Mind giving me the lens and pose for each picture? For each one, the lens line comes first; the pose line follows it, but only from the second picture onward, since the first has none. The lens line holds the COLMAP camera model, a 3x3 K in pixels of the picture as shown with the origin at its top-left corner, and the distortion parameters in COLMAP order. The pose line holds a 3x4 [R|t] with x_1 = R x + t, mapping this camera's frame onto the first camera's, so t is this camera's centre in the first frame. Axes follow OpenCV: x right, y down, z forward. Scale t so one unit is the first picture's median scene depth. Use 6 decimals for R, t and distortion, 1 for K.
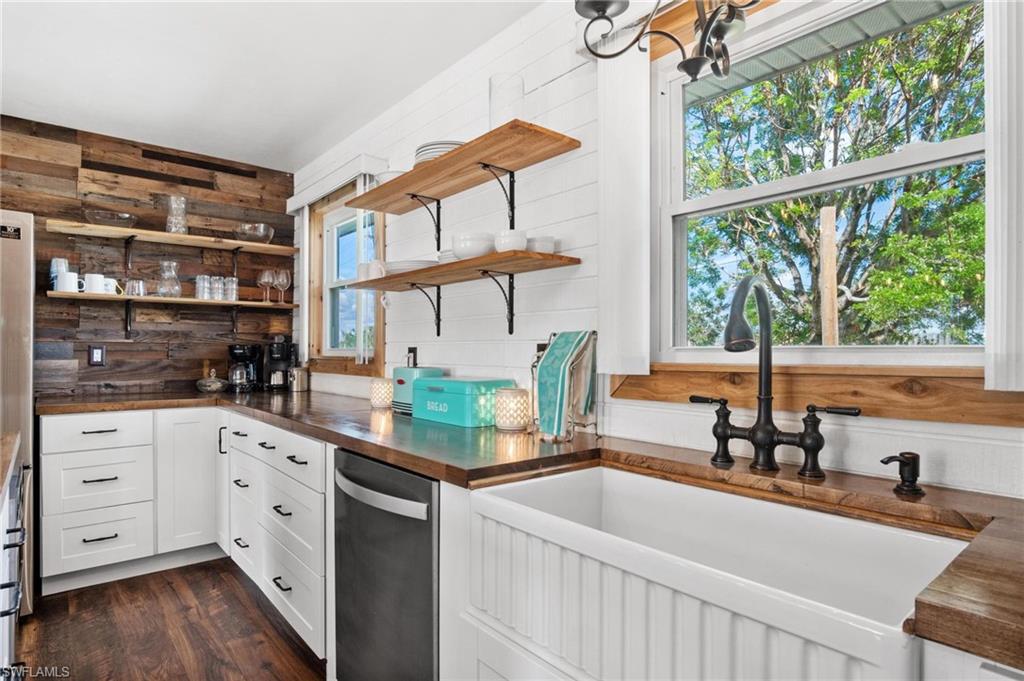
lens RADIAL K [[551.2, 0, 514.6], [0, 551.2, 349.3], [0, 0, 1]] dist [-0.021547, 0.001467]
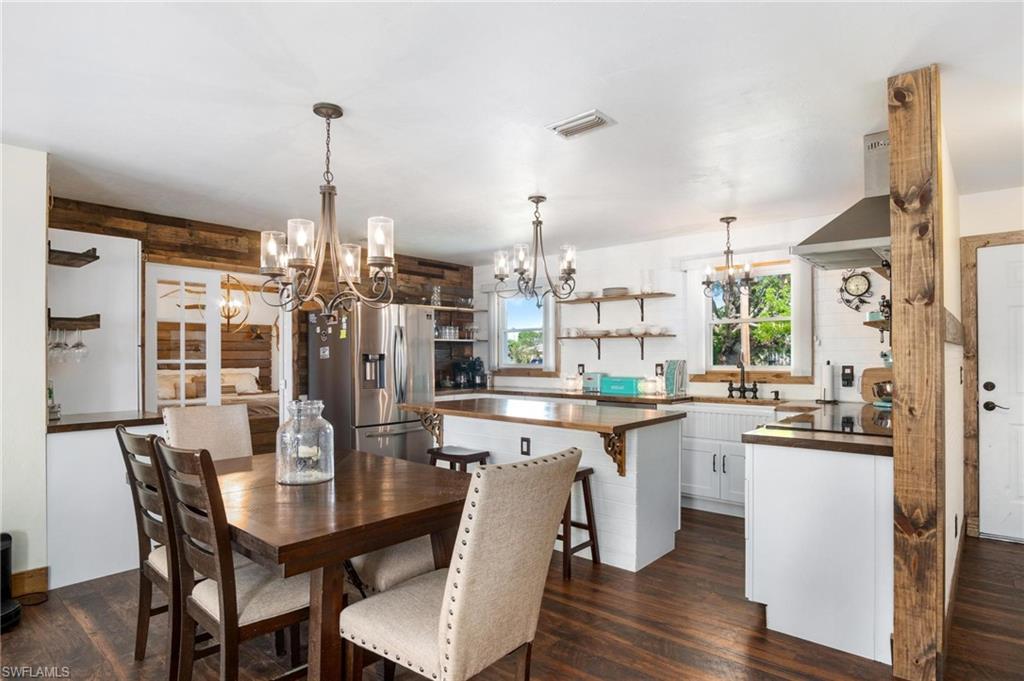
lens RADIAL K [[553.2, 0, 513.2], [0, 553.2, 353.4], [0, 0, 1]] dist [-0.022309, 0.002882]
pose [[0.987812, -0.005942, 0.155539, -1.164350], [0.006070, 0.999982, -0.000345, -0.069858], [-0.155534, 0.001284, 0.987830, -1.723278]]
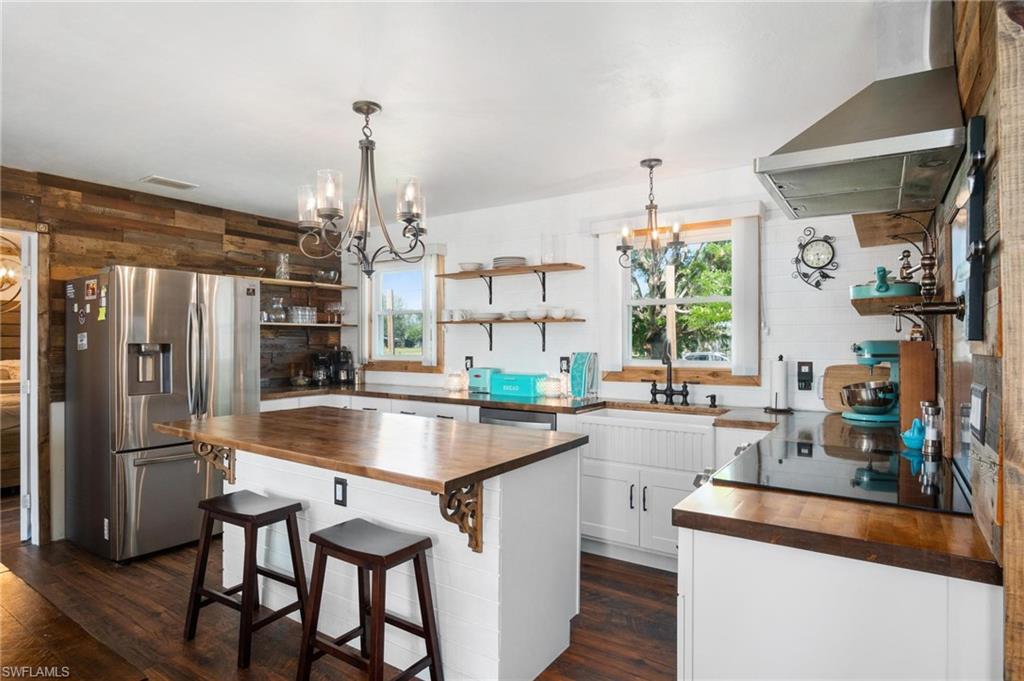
lens RADIAL K [[548.3, 0, 514.4], [0, 548.3, 336.8], [0, 0, 1]] dist [-0.021047, 0.001016]
pose [[0.961121, -0.000946, 0.276125, -0.757412], [0.002182, 0.999989, -0.004167, -0.083827], [-0.276118, 0.004608, 0.961113, -1.041321]]
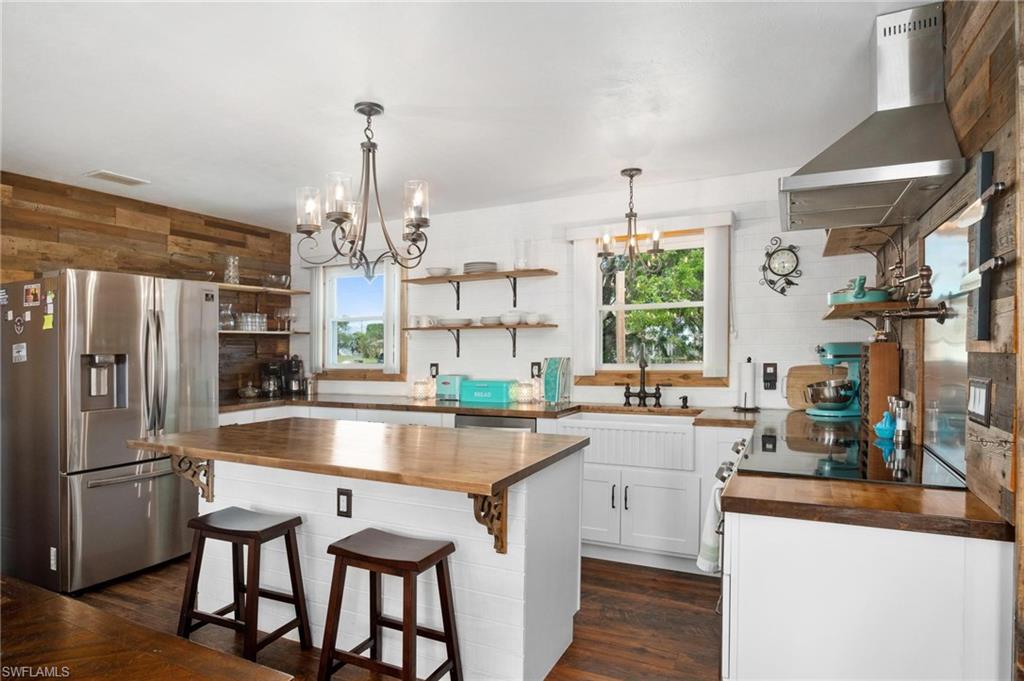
lens RADIAL K [[566.8, 0, 511.3], [0, 566.8, 349.9], [0, 0, 1]] dist [-0.019808, -0.000211]
pose [[0.915751, -0.015383, 0.401452, -0.964937], [0.013029, 0.999878, 0.008595, -0.083009], [-0.401536, -0.002640, 0.915840, -1.033303]]
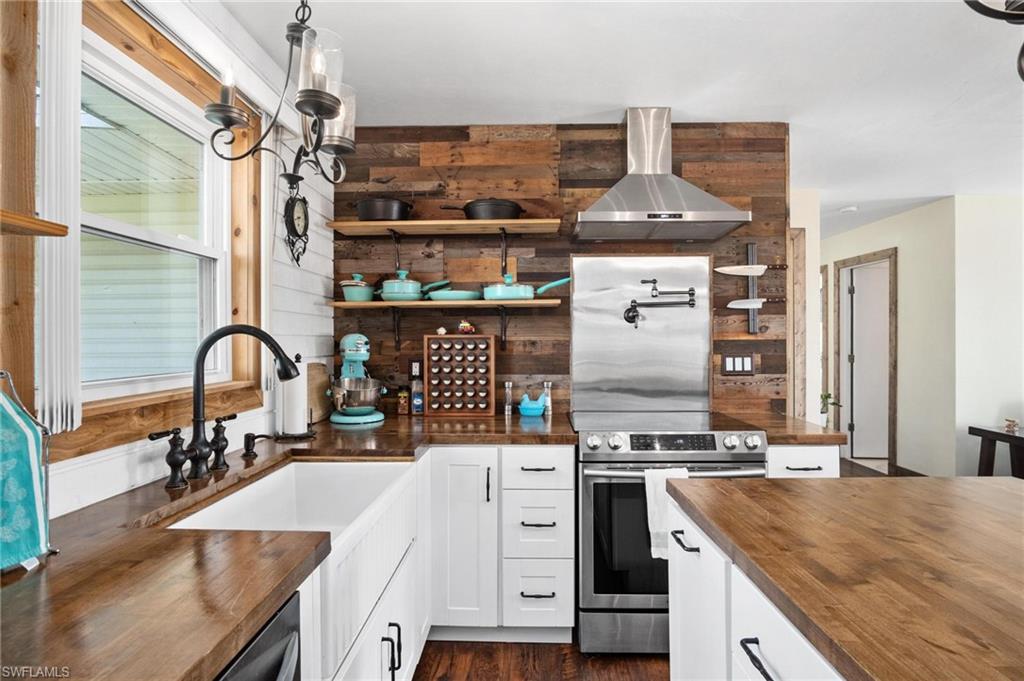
lens RADIAL K [[548.3, 0, 514.4], [0, 548.3, 336.8], [0, 0, 1]] dist [-0.021047, 0.001016]
pose [[-0.748157, 0.003260, 0.663514, -0.597861], [-0.001426, 0.999978, -0.006522, -0.061731], [-0.663520, -0.005826, -0.748136, 0.970738]]
